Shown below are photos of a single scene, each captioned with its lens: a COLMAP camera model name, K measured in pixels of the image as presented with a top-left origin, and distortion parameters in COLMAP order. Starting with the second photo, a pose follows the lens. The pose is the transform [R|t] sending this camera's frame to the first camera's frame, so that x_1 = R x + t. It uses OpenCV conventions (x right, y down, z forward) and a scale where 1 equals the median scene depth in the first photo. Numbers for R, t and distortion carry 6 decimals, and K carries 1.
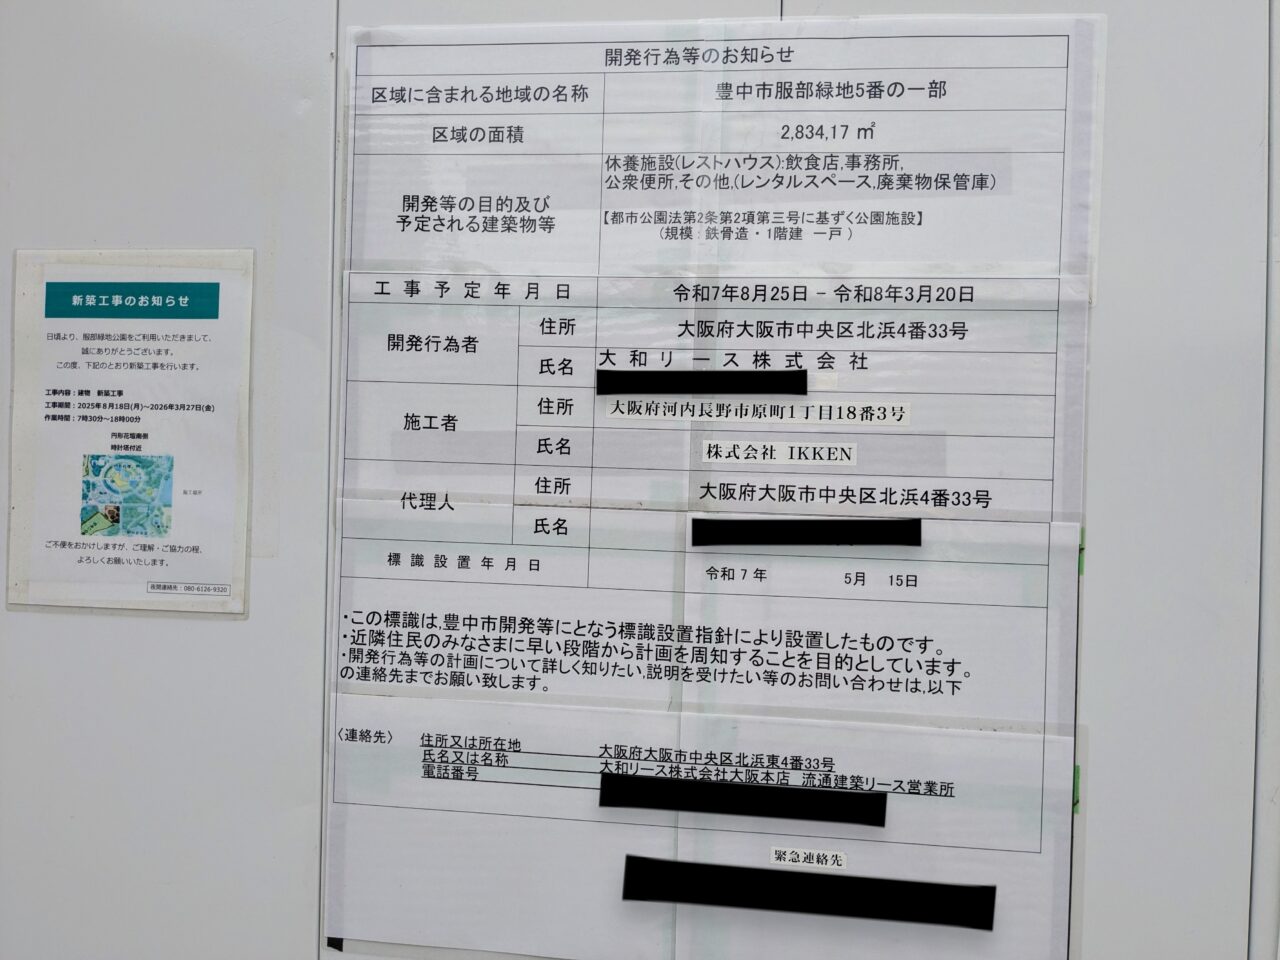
lens RADIAL K [[1008.3, 0, 638.7], [0, 1008.3, 476.1], [0, 0, 1]] dist [0.049742, -0.021877]
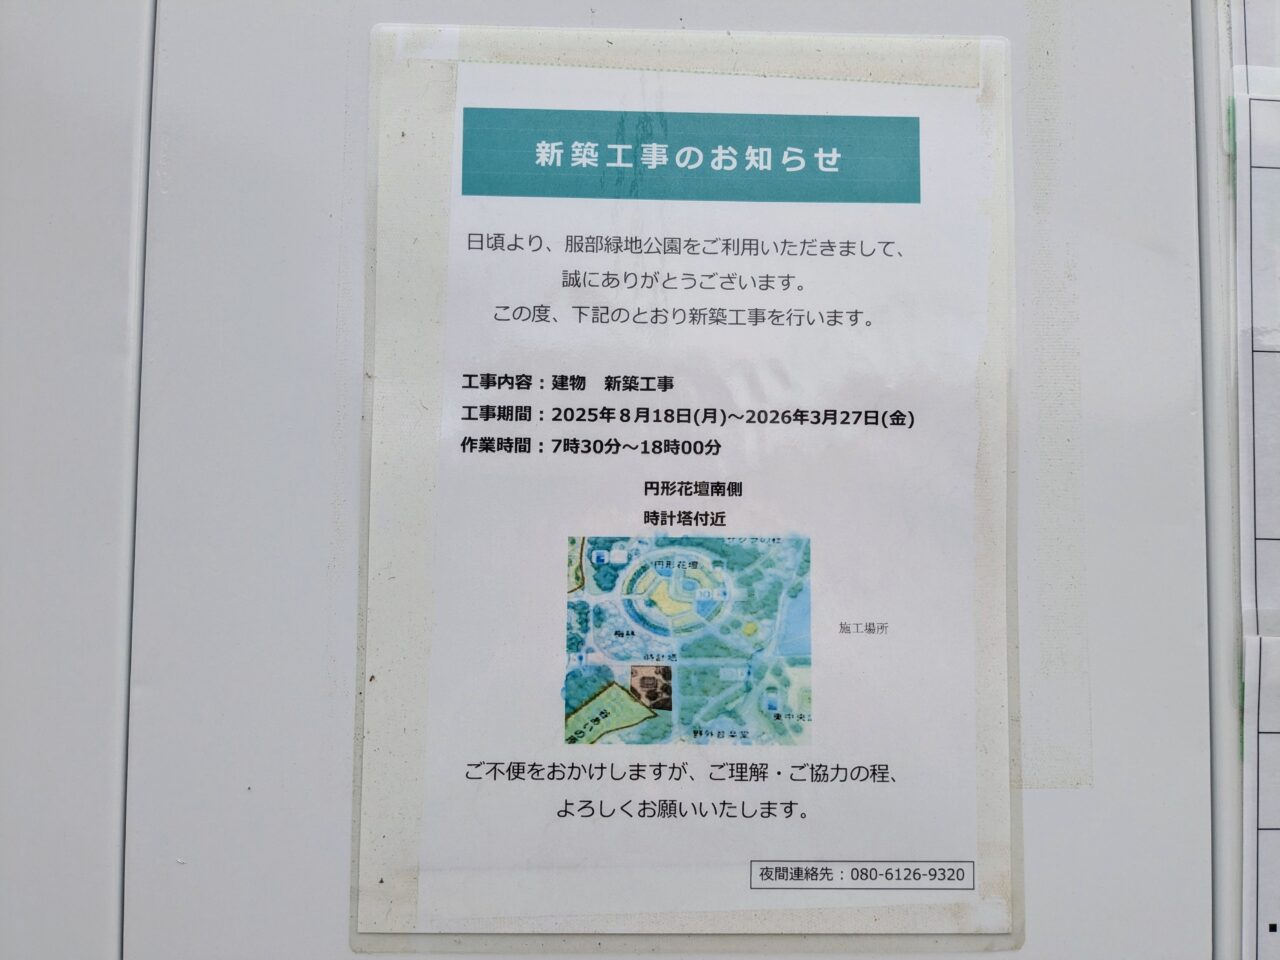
lens RADIAL K [[1008.3, 0, 640.9], [0, 1008.3, 483.8], [0, 0, 1]] dist [0.049742, -0.021877]
pose [[0.983957, -0.005234, 0.178329, -0.590490], [0.015134, 0.998415, -0.054200, -0.020181], [-0.177763, 0.056030, 0.982477, 0.614176]]
